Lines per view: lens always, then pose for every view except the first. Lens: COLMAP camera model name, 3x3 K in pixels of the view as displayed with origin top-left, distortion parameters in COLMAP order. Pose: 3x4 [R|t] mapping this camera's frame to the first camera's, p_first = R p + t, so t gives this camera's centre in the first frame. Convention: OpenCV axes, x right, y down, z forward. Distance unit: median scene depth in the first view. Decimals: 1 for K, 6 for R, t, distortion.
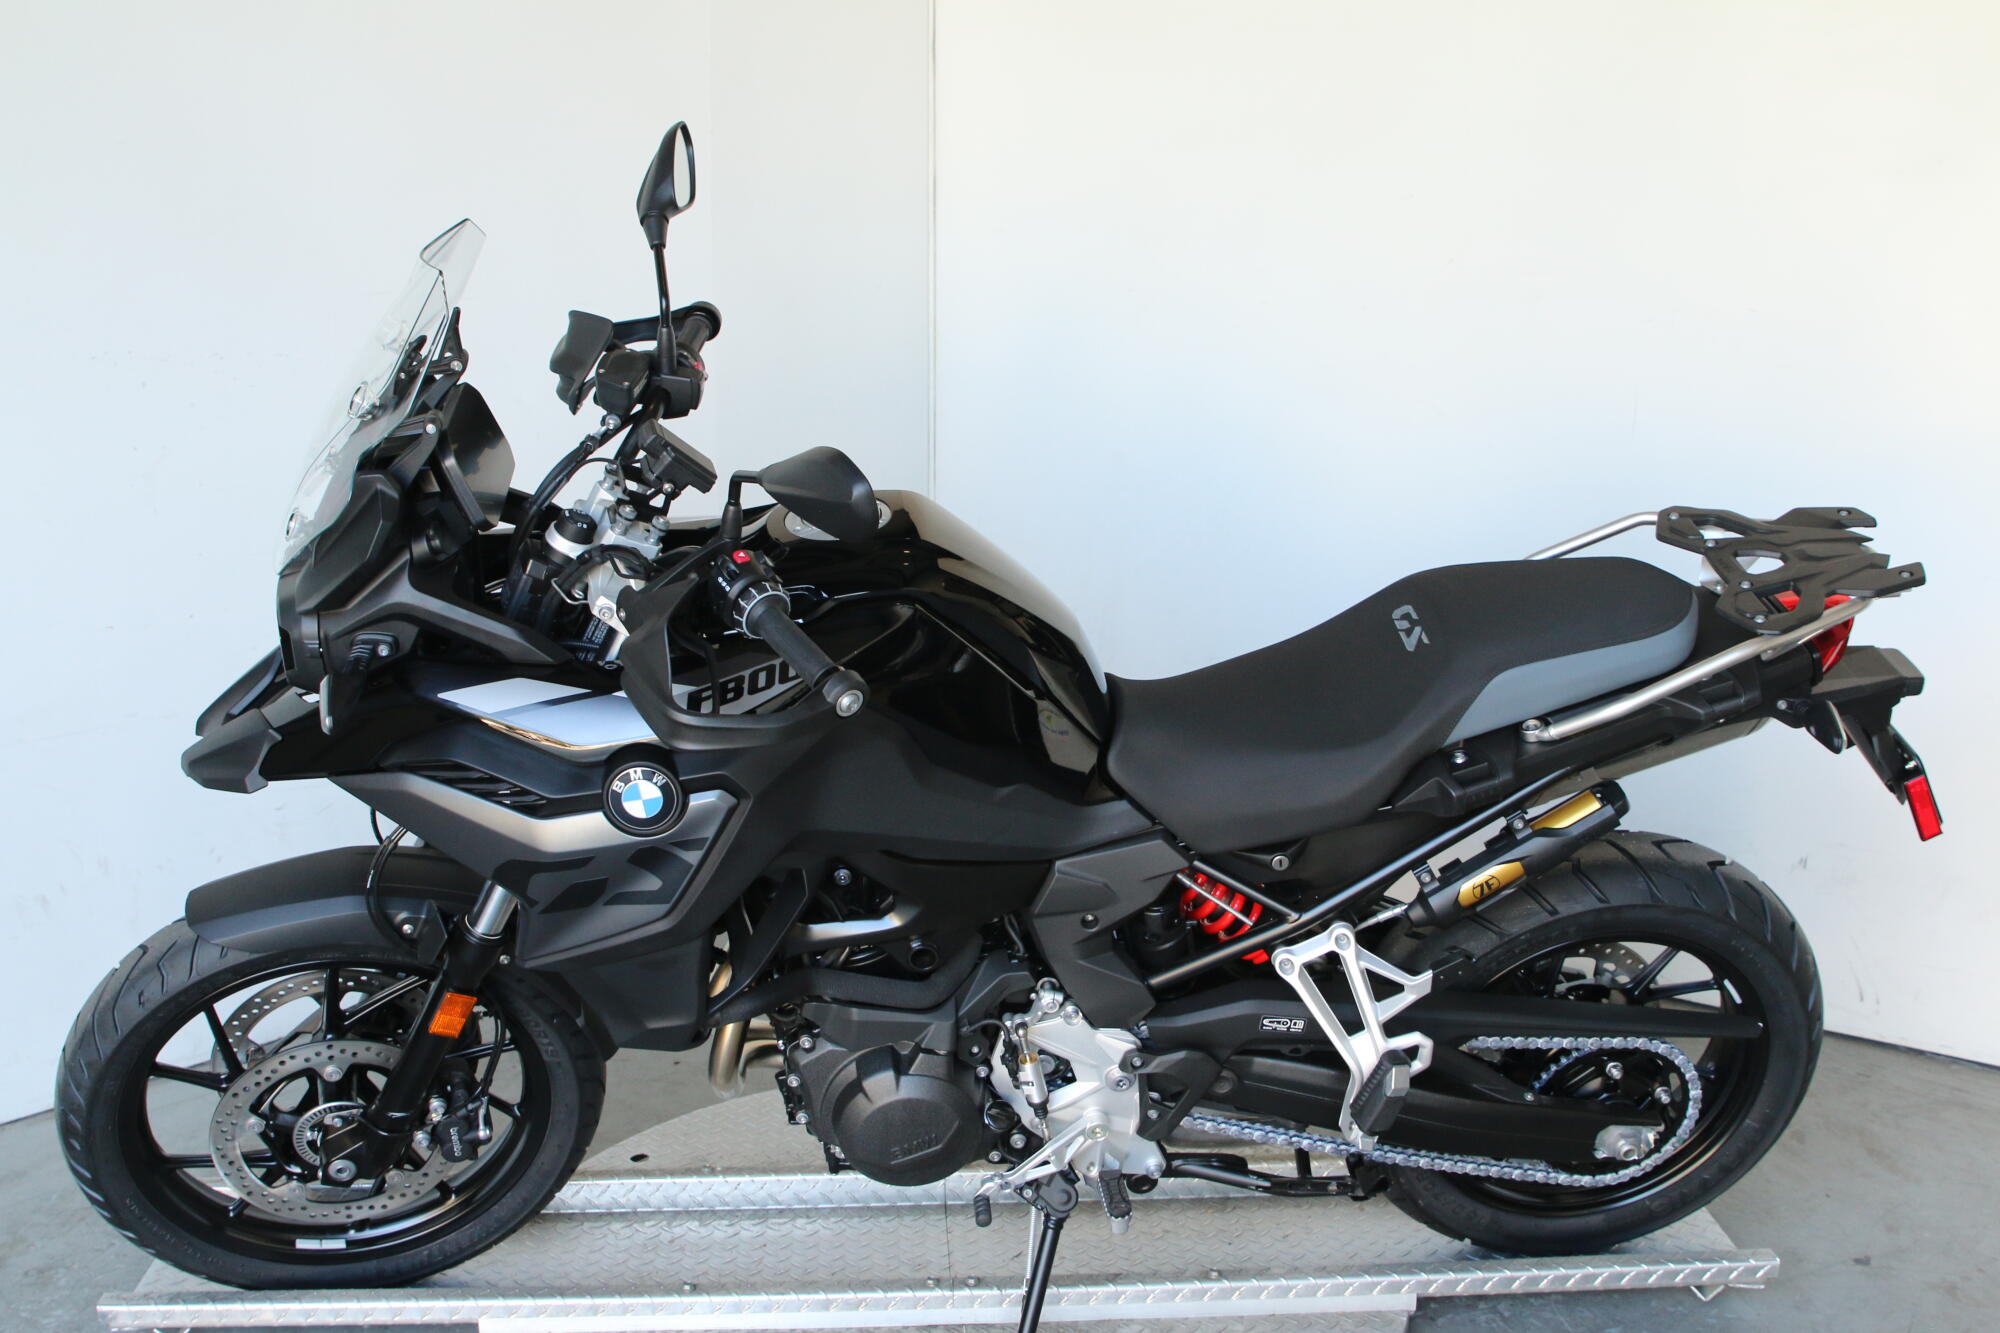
lens RADIAL K [[2176.5, 0, 998.4], [0, 2176.5, 645.3], [0, 0, 1]] dist [-0.147824, 0.121574]
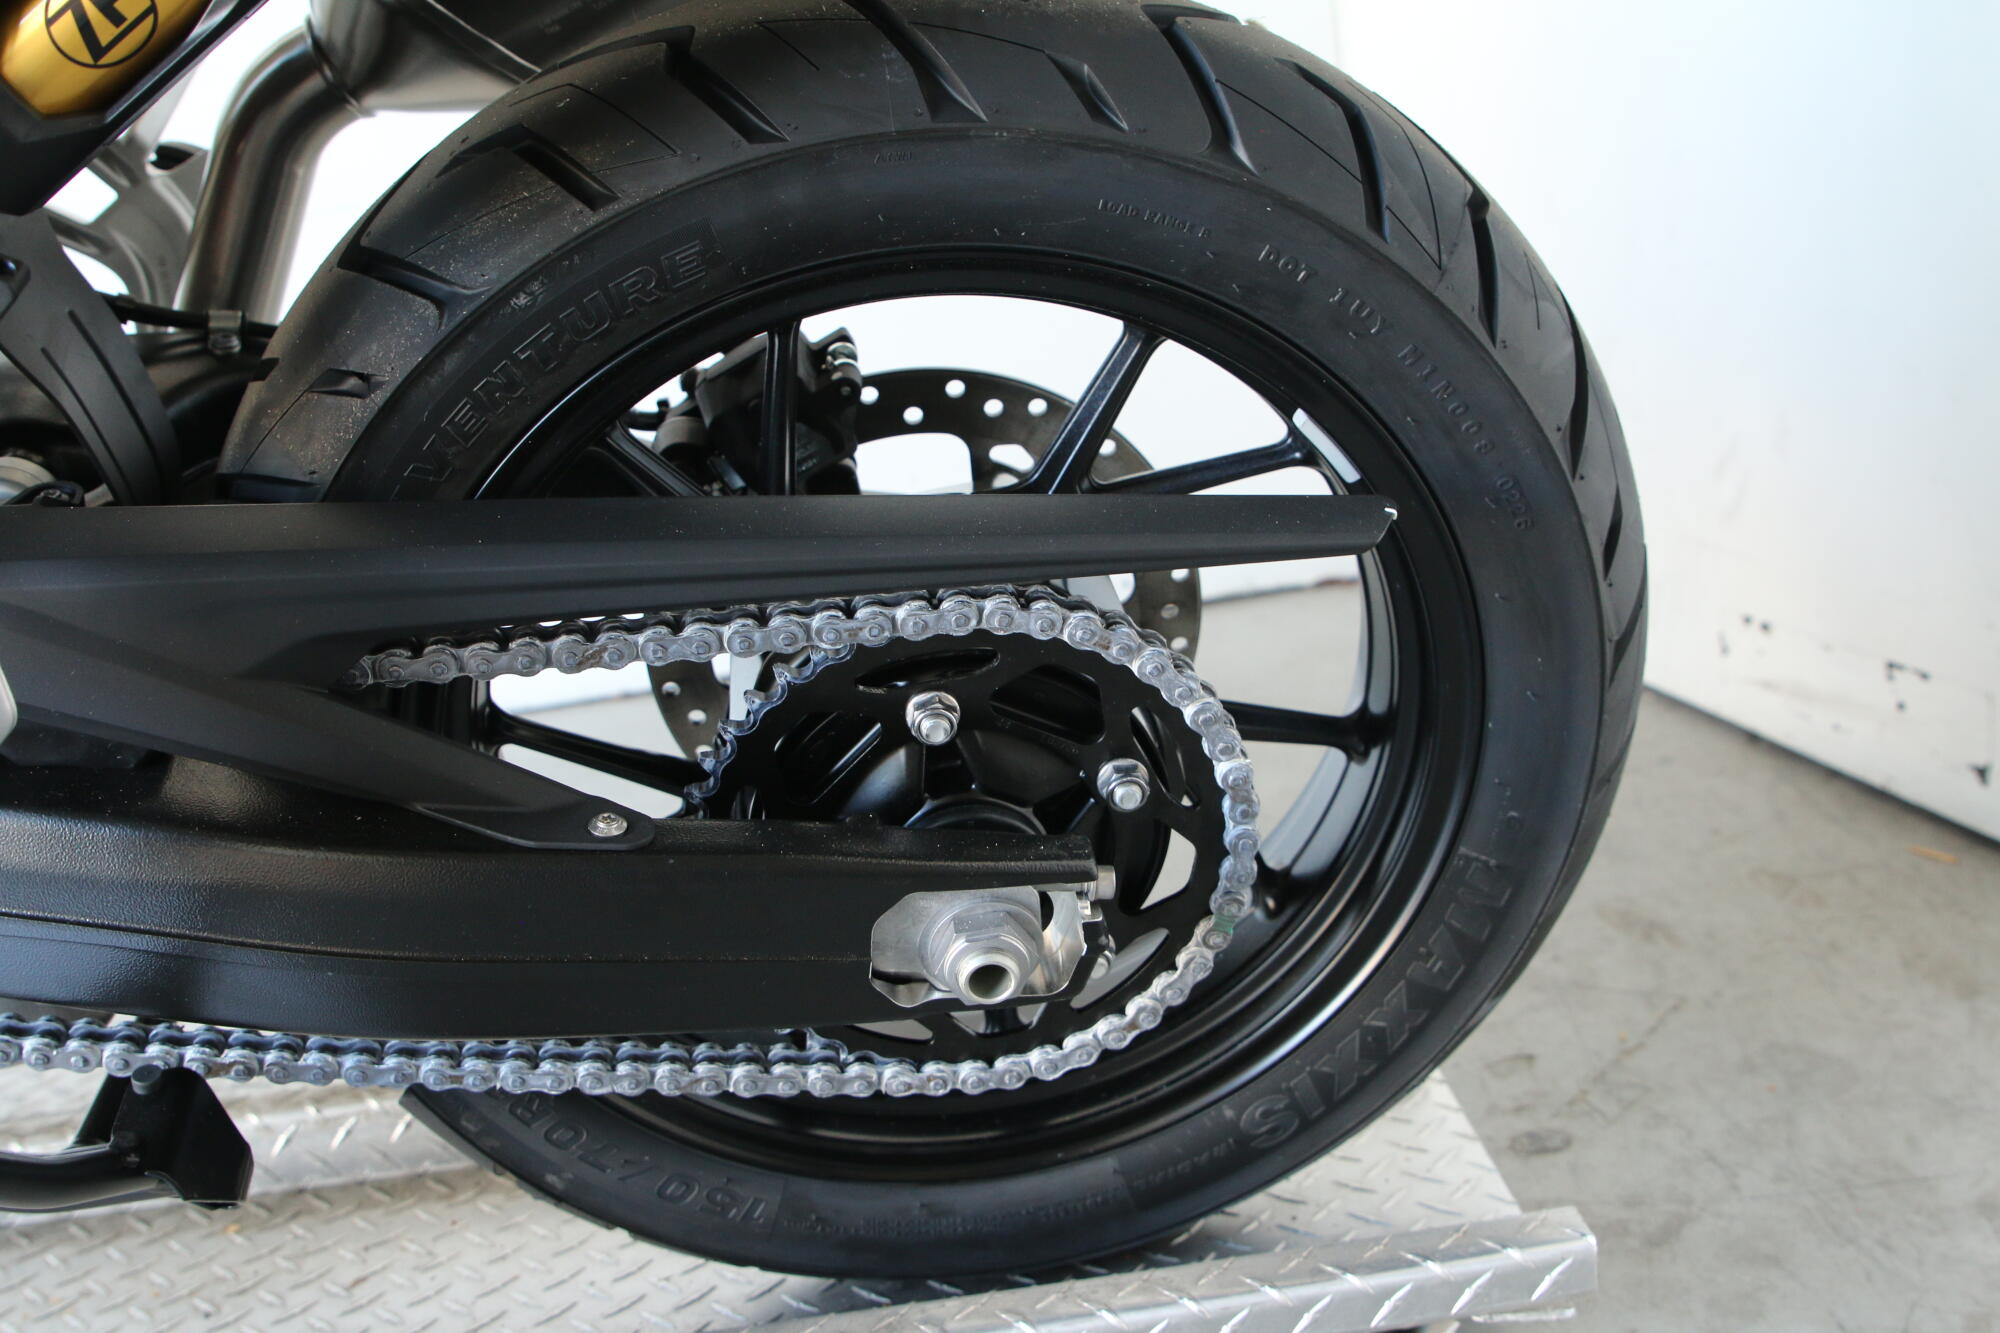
lens RADIAL K [[2176.5, 0, 998.4], [0, 2176.5, 645.3], [0, 0, 1]] dist [-0.147824, 0.121574]
pose [[0.991877, -0.125162, -0.022691, 0.321020], [0.125930, 0.991372, 0.036377, 0.186968], [0.017942, -0.038939, 0.999080, 0.722920]]
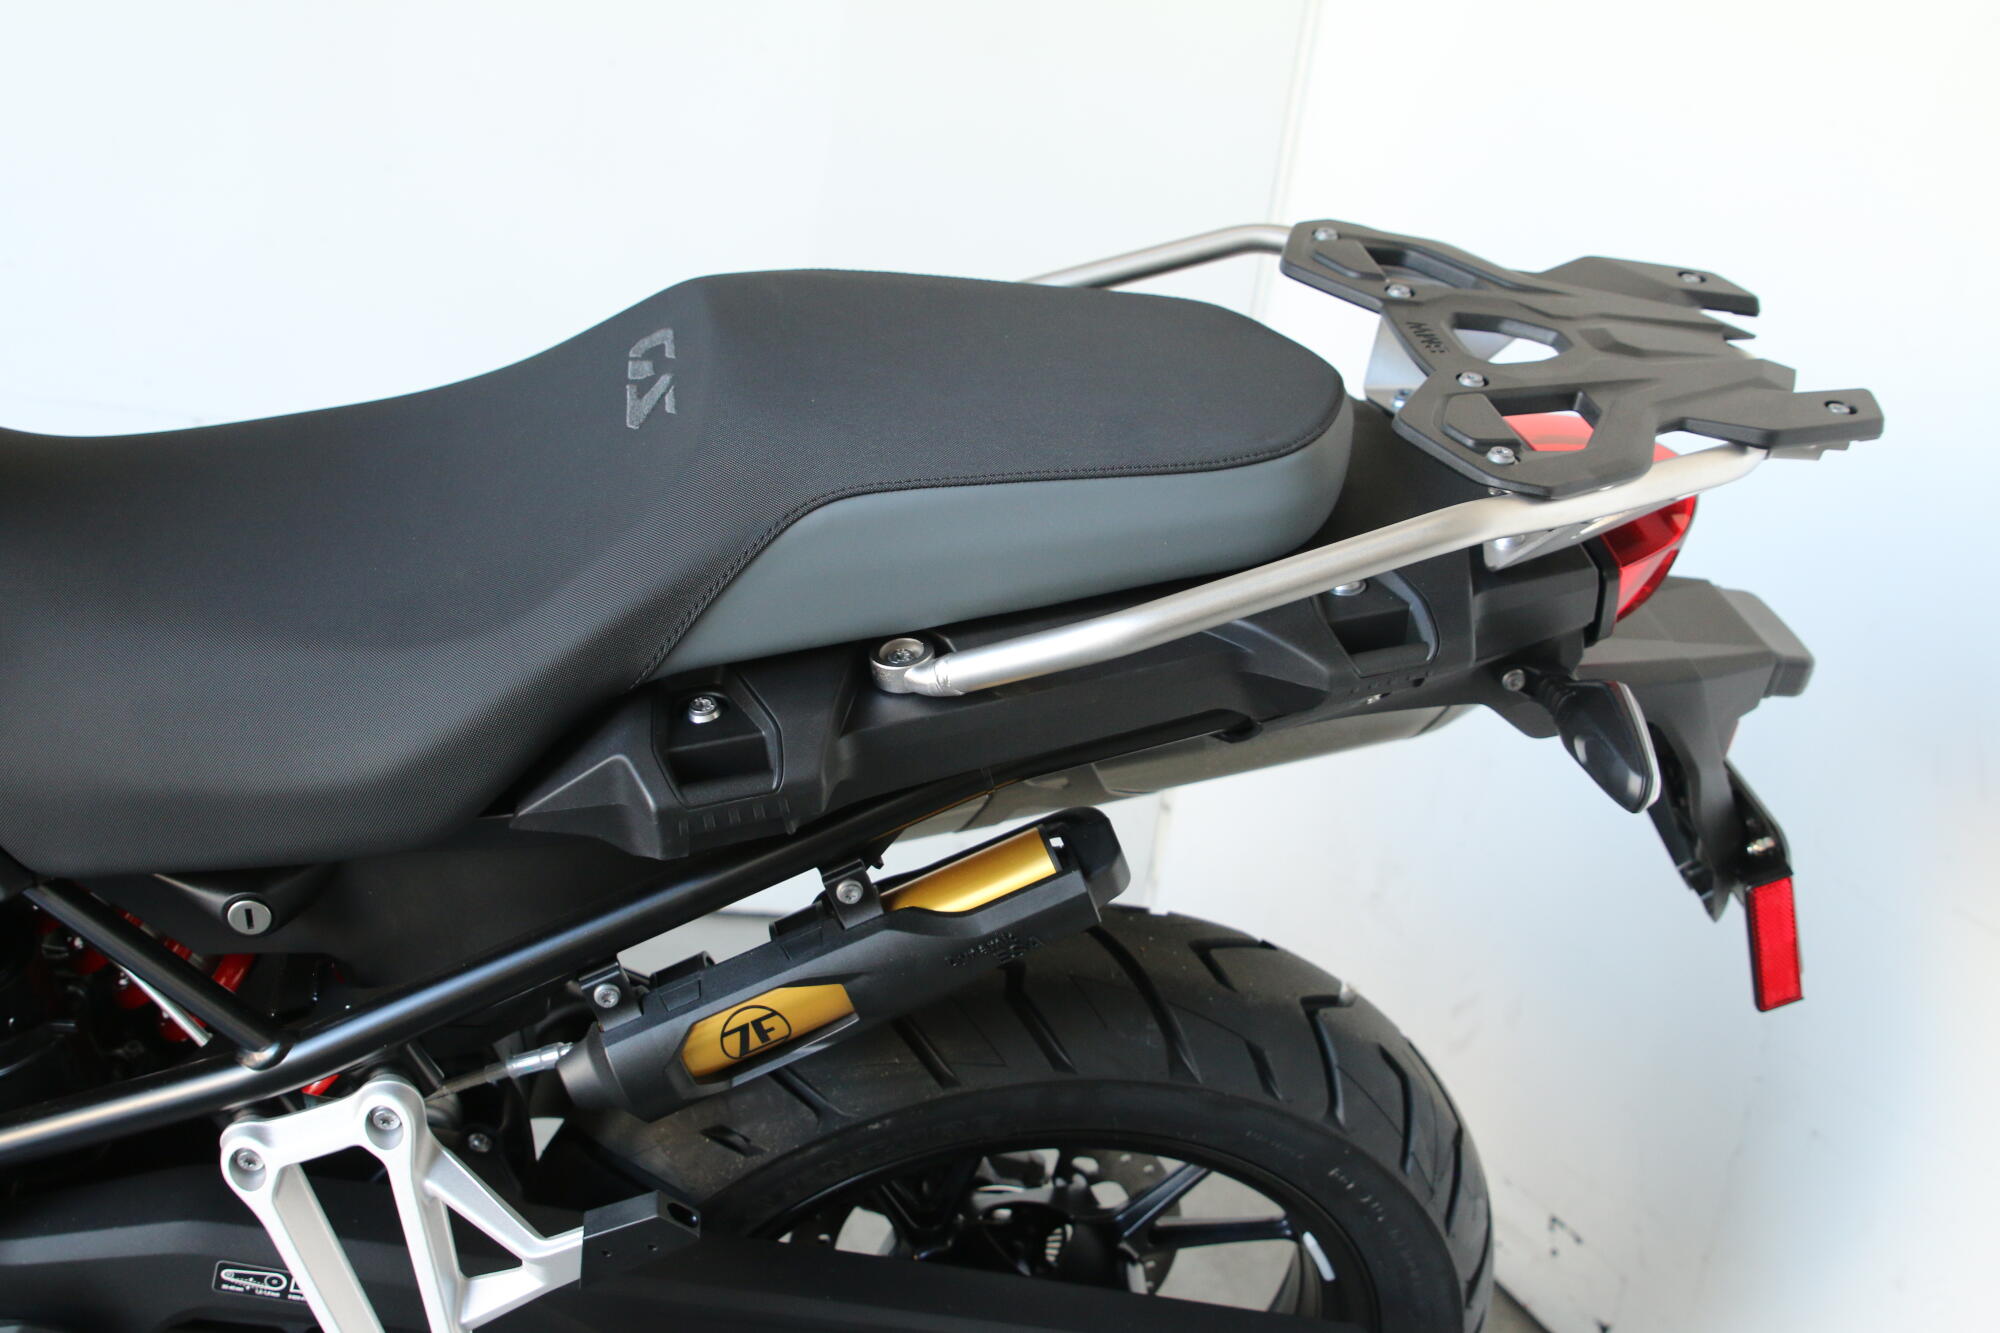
lens RADIAL K [[2176.5, 0, 998.4], [0, 2176.5, 645.3], [0, 0, 1]] dist [-0.147824, 0.121574]
pose [[0.980058, 0.121075, 0.157568, 0.192322], [-0.126925, 0.991529, 0.027570, 0.021771], [-0.152895, -0.047020, 0.987123, 0.577234]]
